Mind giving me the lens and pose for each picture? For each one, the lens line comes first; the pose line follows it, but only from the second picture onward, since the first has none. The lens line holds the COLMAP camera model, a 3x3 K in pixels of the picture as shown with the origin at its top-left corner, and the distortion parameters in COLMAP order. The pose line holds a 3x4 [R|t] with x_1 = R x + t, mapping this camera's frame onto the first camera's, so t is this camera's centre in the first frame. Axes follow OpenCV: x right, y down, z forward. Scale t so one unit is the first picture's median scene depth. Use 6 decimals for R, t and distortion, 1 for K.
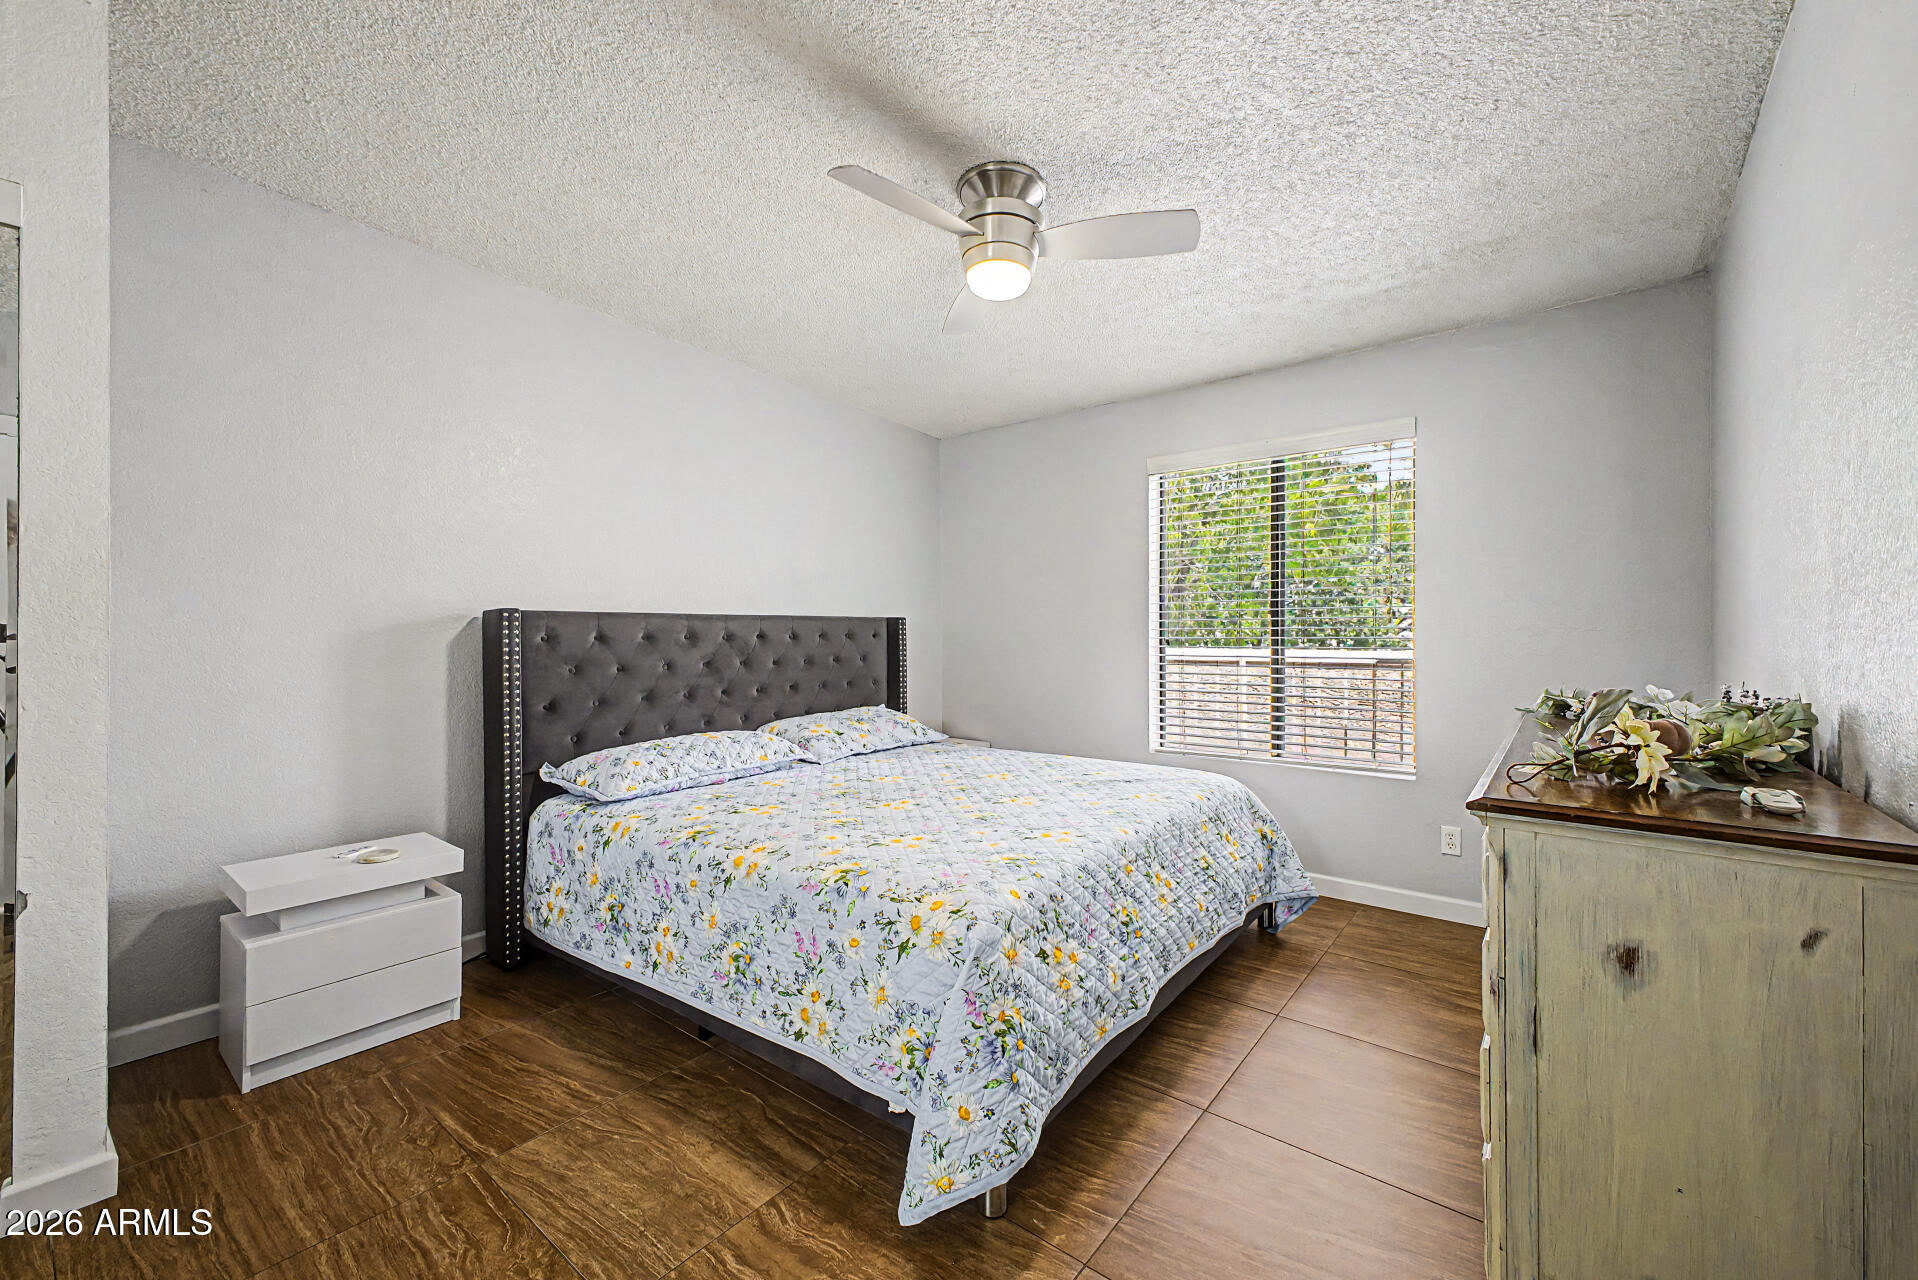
lens RADIAL K [[761.4, 0, 964.4], [0, 761.4, 645.2], [0, 0, 1]] dist [0.018670, -0.000100]
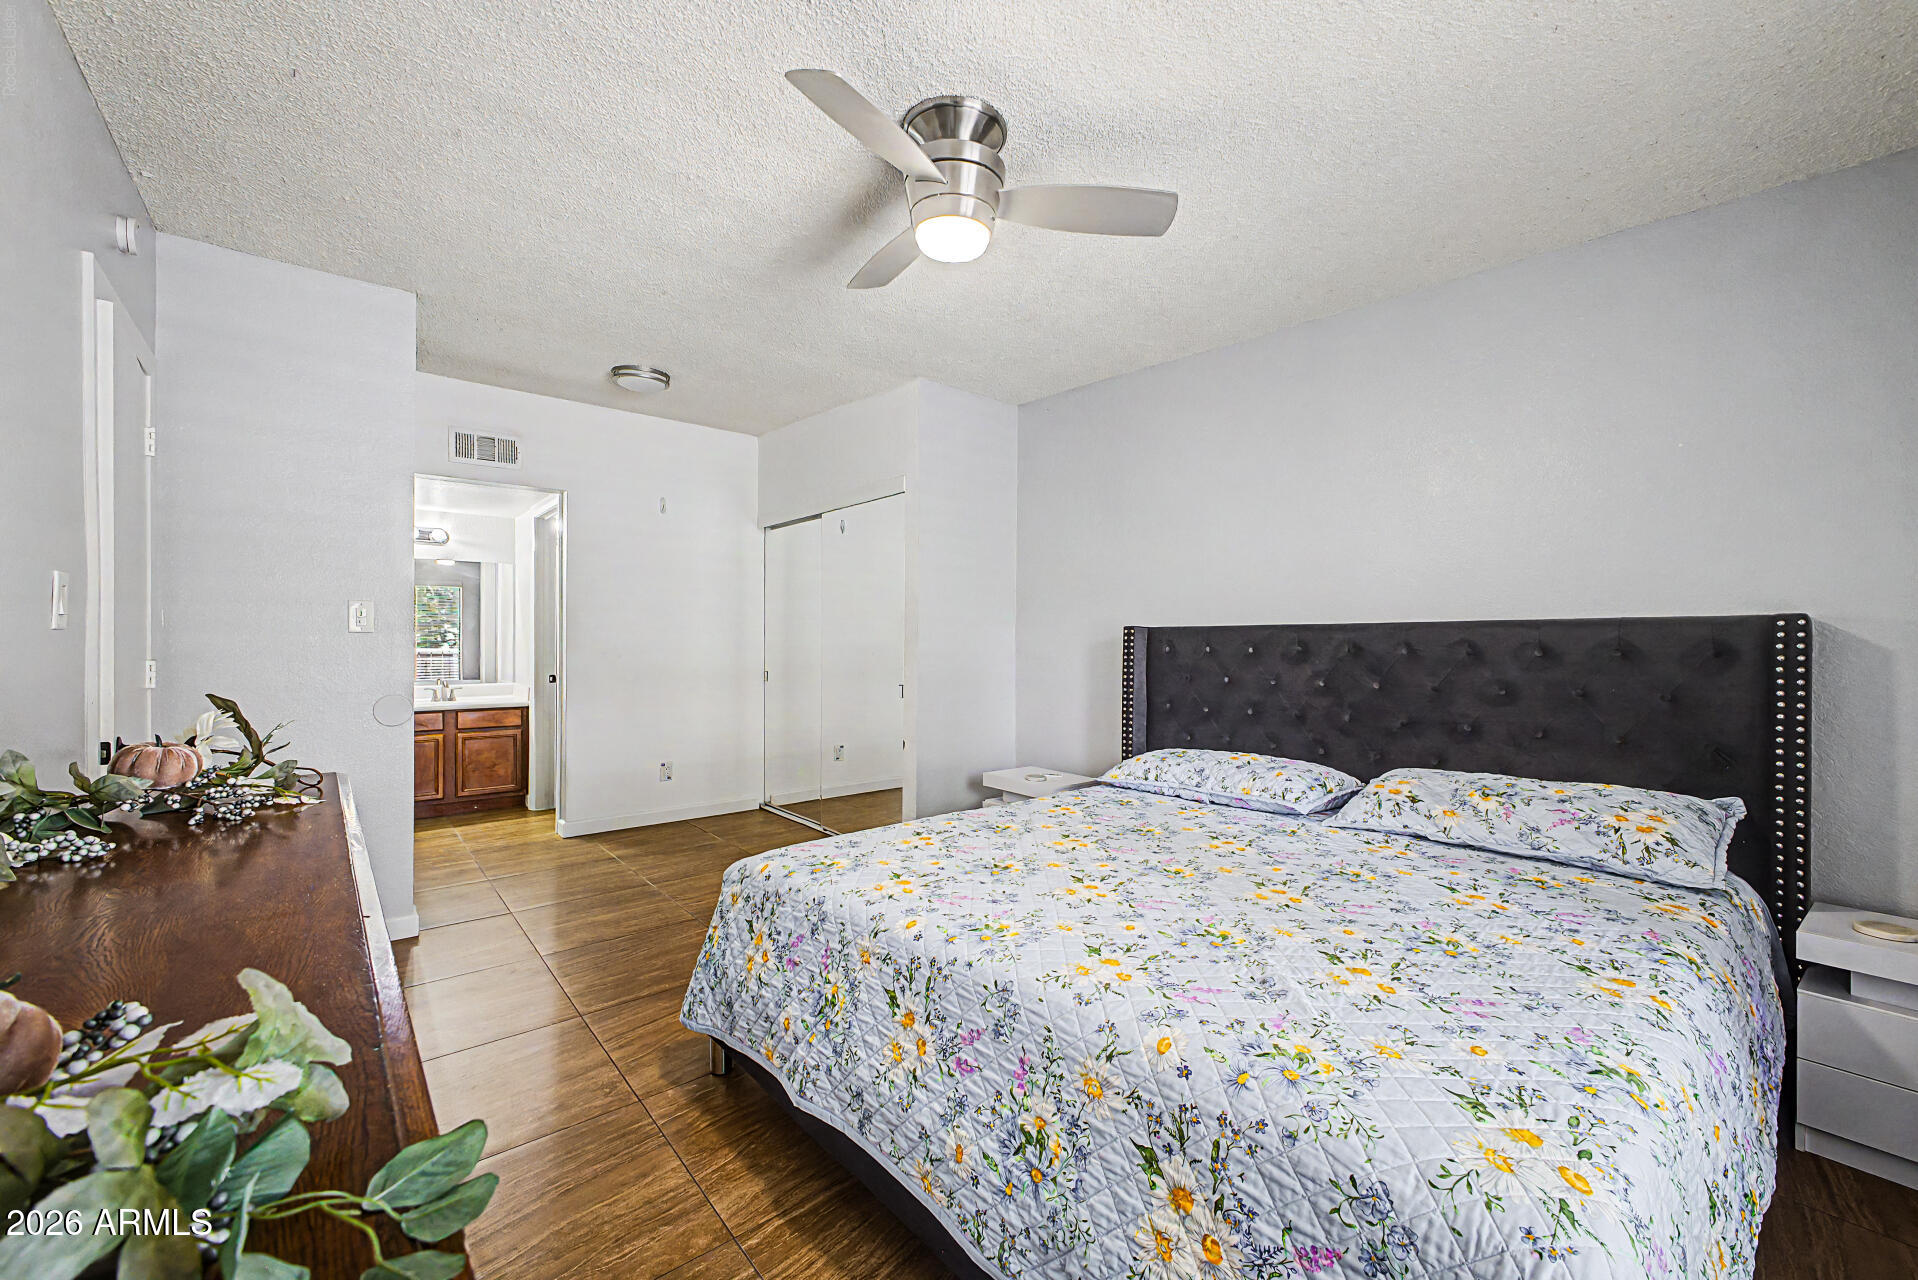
lens RADIAL K [[761.4, 0, 964.4], [0, 761.4, 645.2], [0, 0, 1]] dist [0.018670, -0.000100]
pose [[-0.178610, -0.000491, -0.983920, 0.667670], [-0.019364, 0.999808, 0.003017, -0.013315], [0.983729, 0.019591, -0.178586, 0.867139]]
